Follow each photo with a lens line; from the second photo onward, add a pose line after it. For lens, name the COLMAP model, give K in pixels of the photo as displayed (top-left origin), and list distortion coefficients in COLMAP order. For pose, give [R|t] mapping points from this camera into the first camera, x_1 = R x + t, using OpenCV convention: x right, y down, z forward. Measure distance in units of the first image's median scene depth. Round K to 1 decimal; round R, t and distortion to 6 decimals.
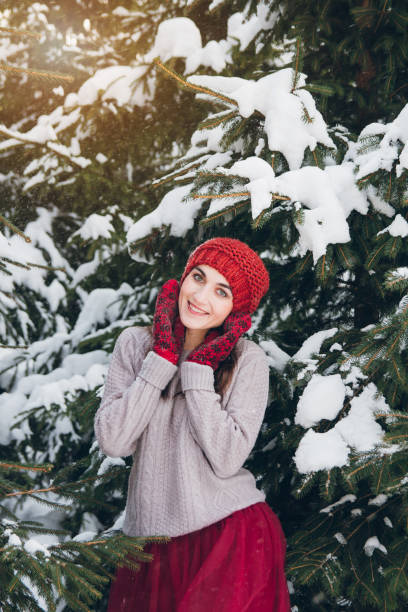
lens RADIAL K [[1255.2, 0, 201.7], [0, 1255.2, 306.3], [0, 0, 1]] dist [0.227340, 0.000000]
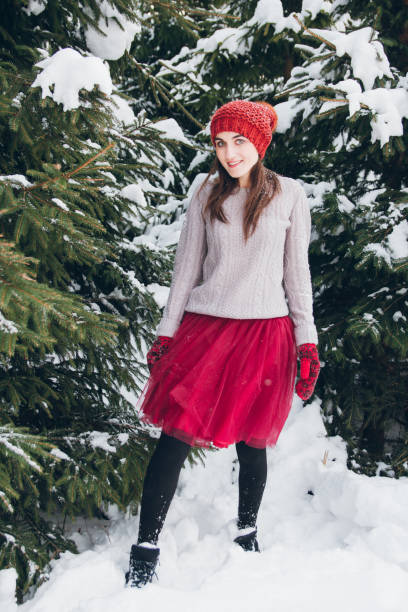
lens RADIAL K [[815.2, 0, 195.2], [0, 815.2, 308.1], [0, 0, 1]] dist [0.039169, 0.000000]
pose [[0.998107, 0.055307, -0.026913, -0.084681], [-0.051397, 0.990313, 0.128990, 0.036921], [0.033787, -0.127362, 0.991281, -0.082369]]
